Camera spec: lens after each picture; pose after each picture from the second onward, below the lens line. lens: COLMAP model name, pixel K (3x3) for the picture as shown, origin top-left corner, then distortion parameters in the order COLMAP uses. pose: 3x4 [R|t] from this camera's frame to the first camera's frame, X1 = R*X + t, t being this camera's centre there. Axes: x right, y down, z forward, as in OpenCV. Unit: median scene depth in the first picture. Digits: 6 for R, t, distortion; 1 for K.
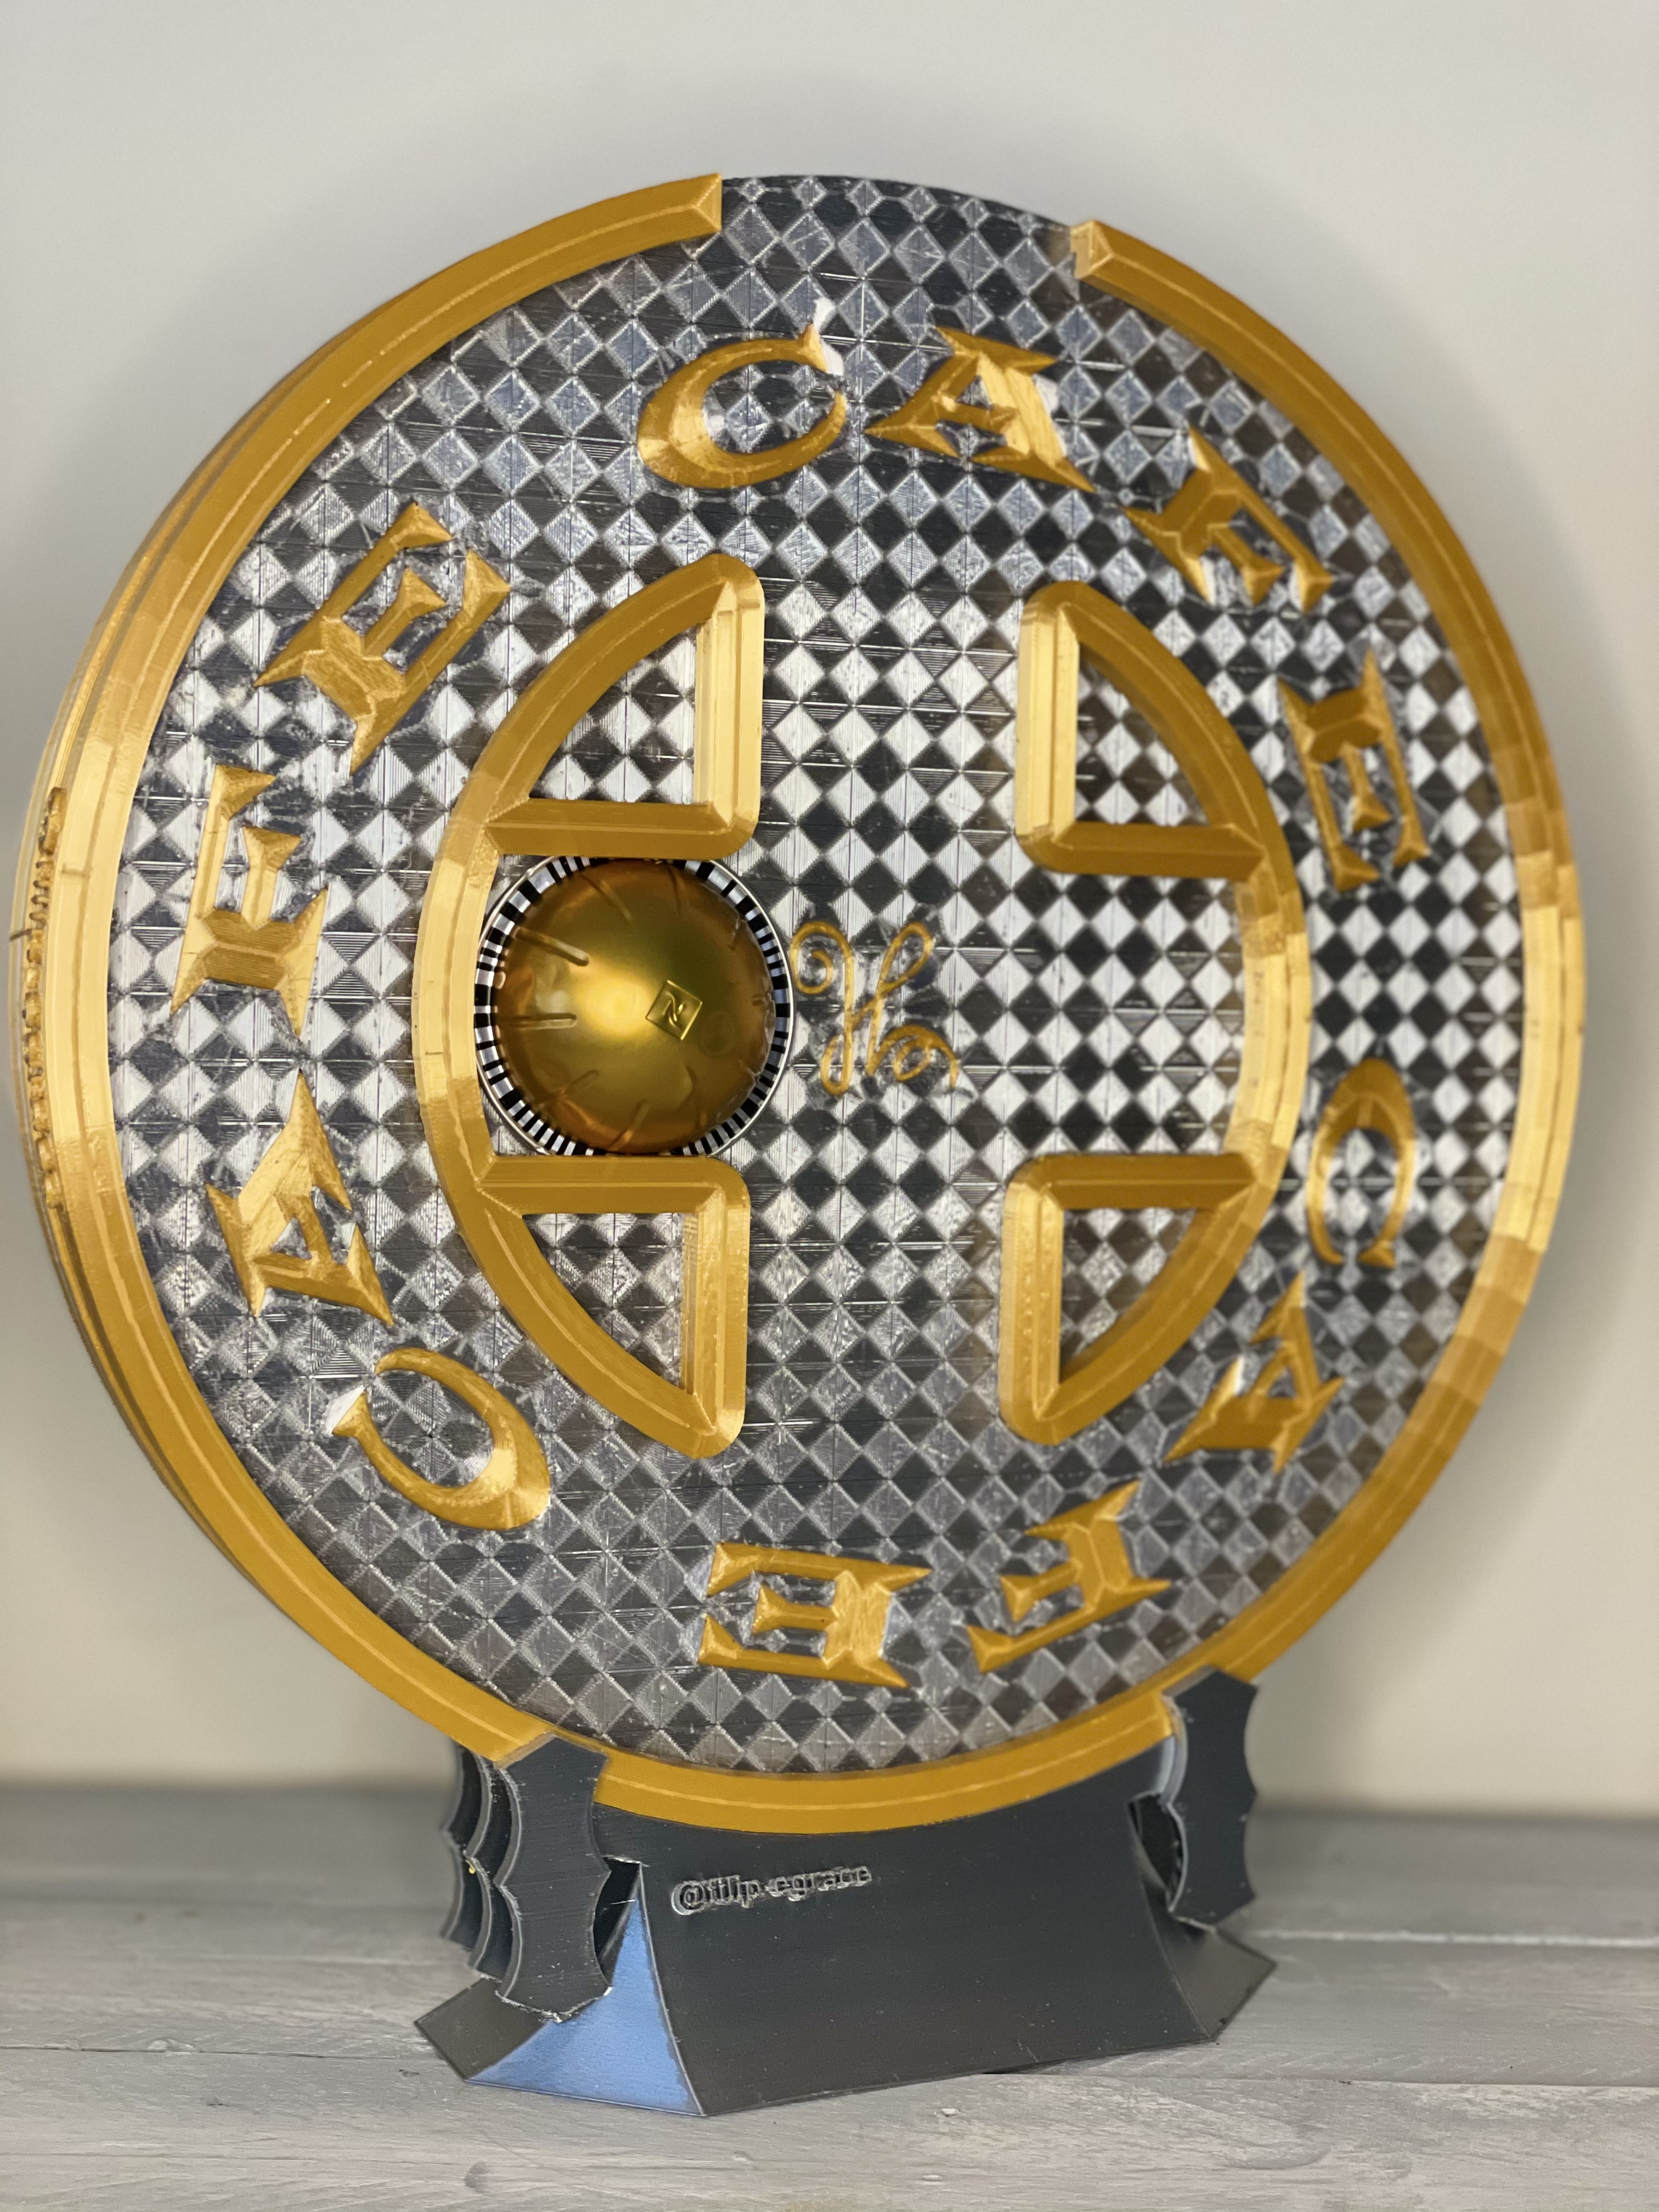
lens RADIAL K [[3346.2, 0, 826.2], [0, 3346.2, 1101.5], [0, 0, 1]] dist [0.040612, 0.000000]
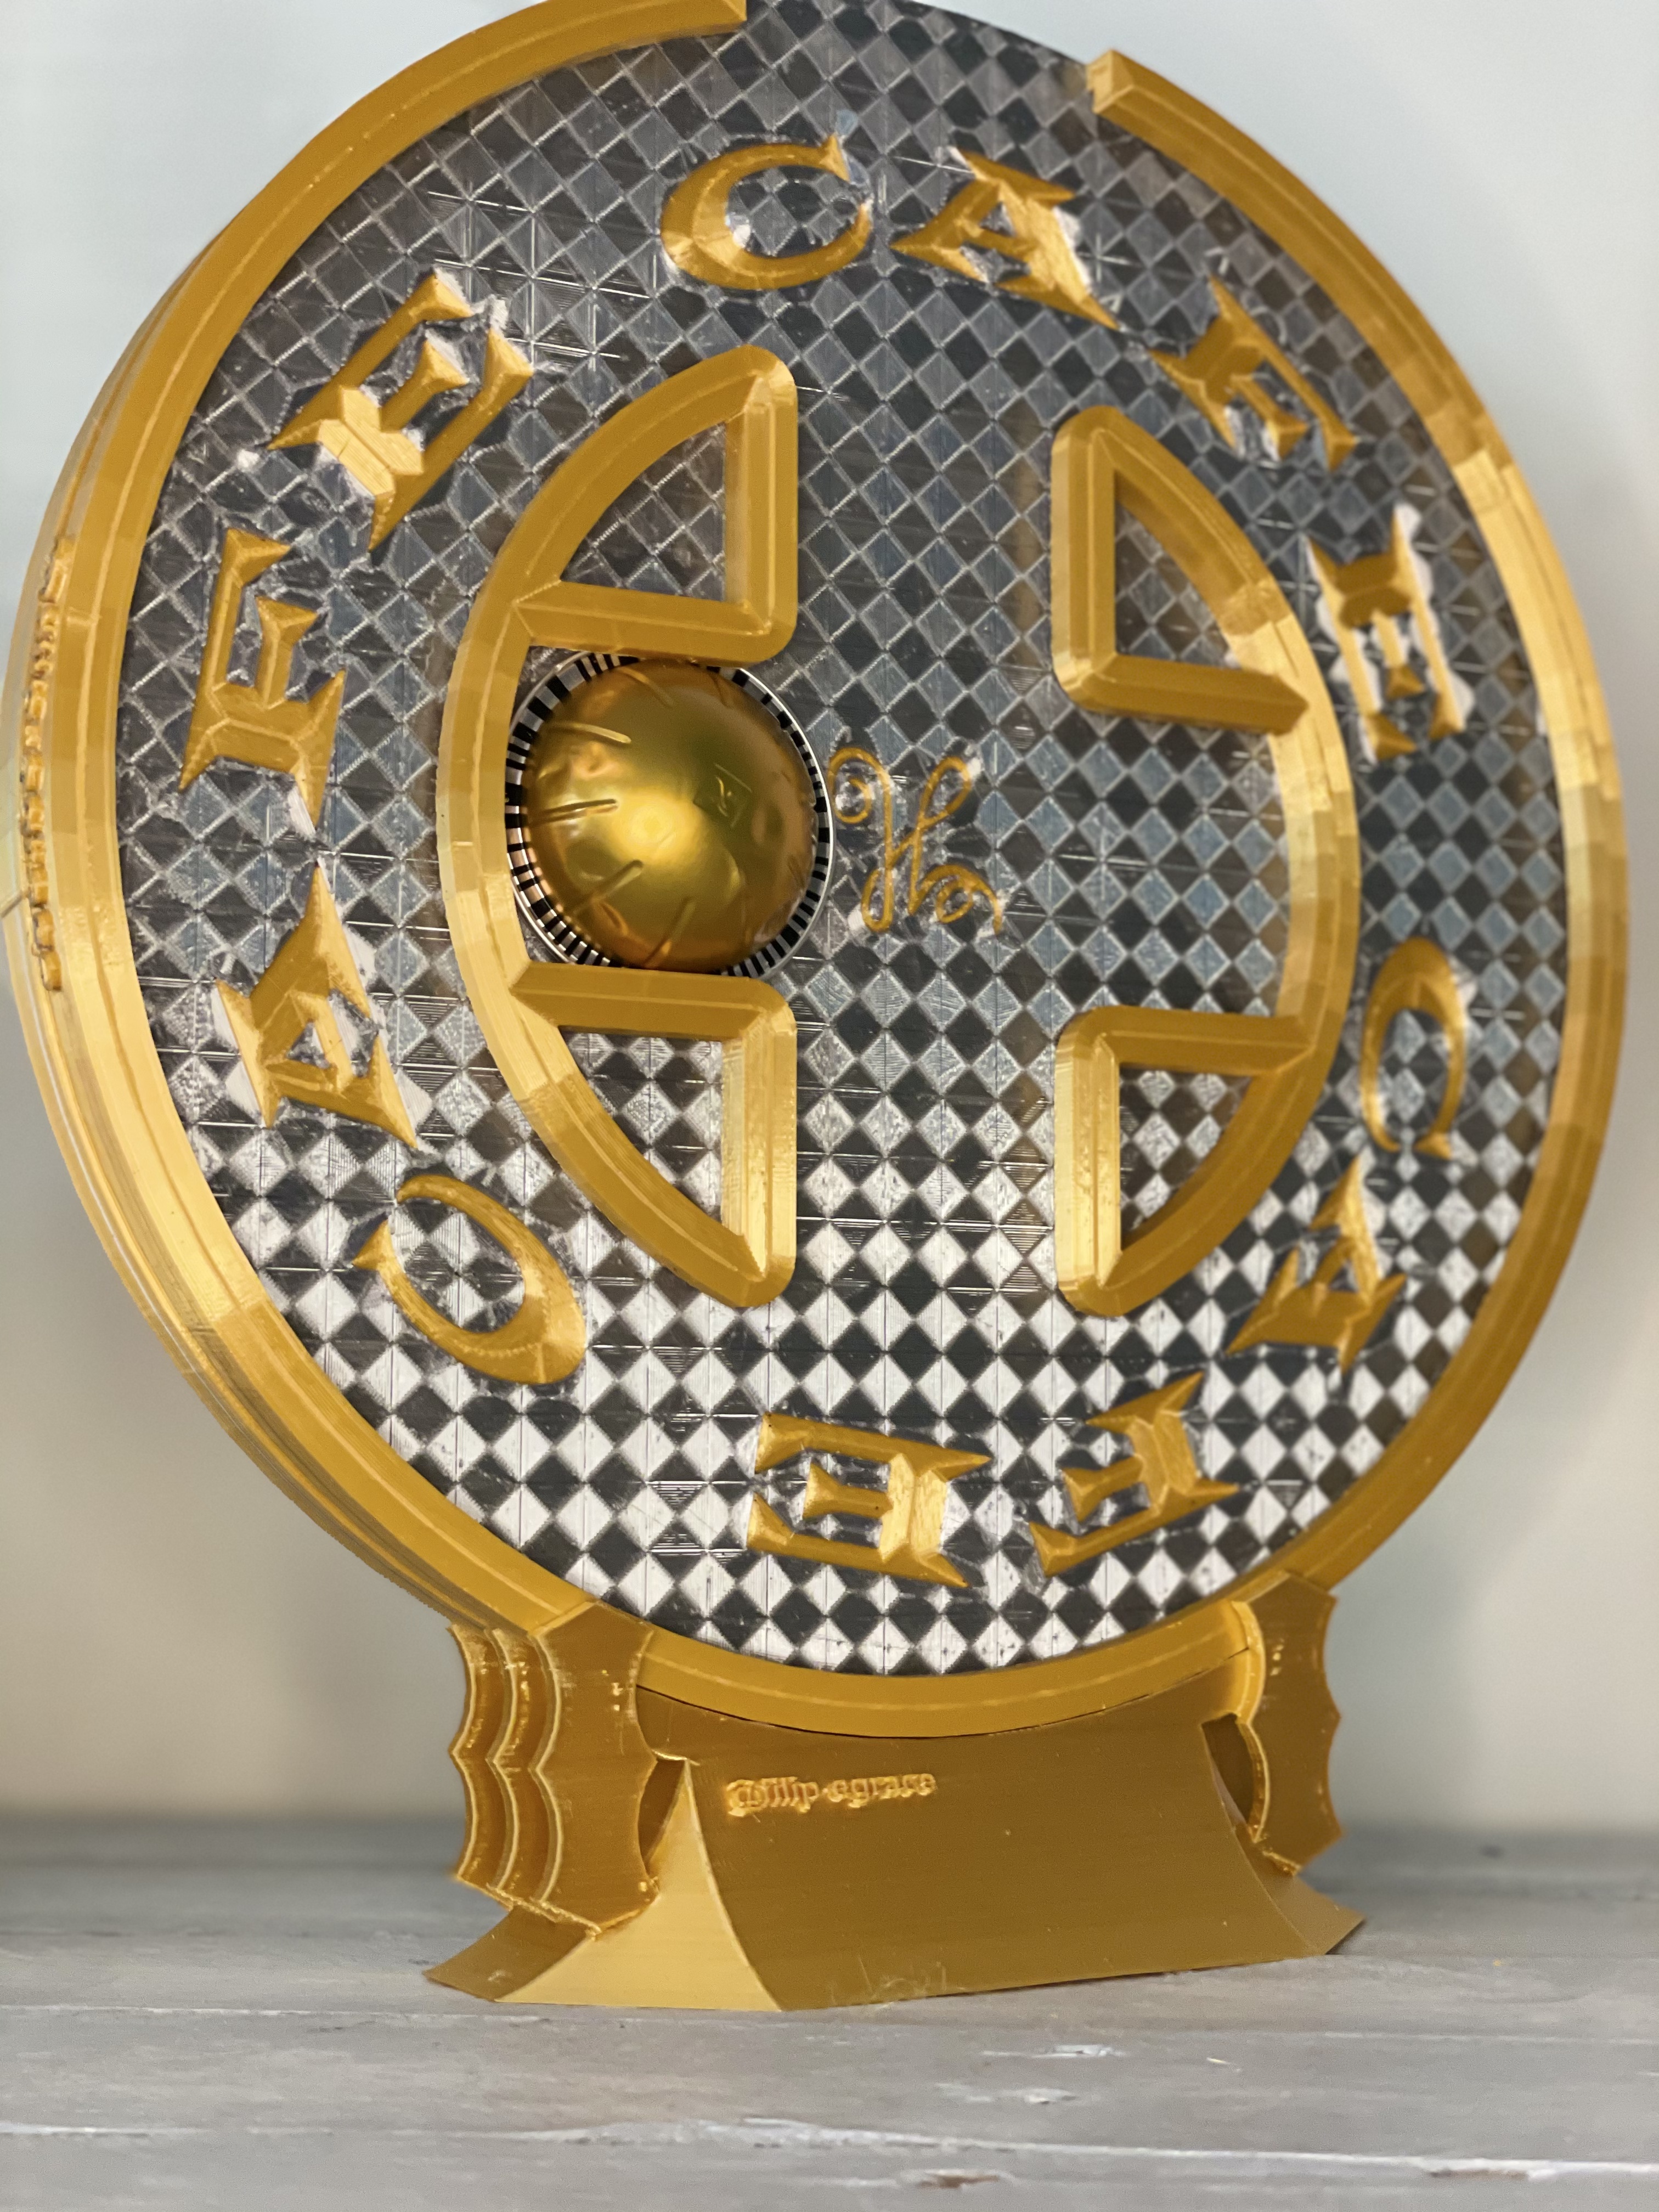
lens RADIAL K [[3346.2, 0, 832.1], [0, 3346.2, 1106.7], [0, 0, 1]] dist [0.040612, 0.000000]
pose [[0.997270, -0.018279, 0.071549, -0.077135], [0.028609, 0.988850, -0.146141, 0.181495], [-0.068080, 0.147789, 0.986673, 0.086347]]
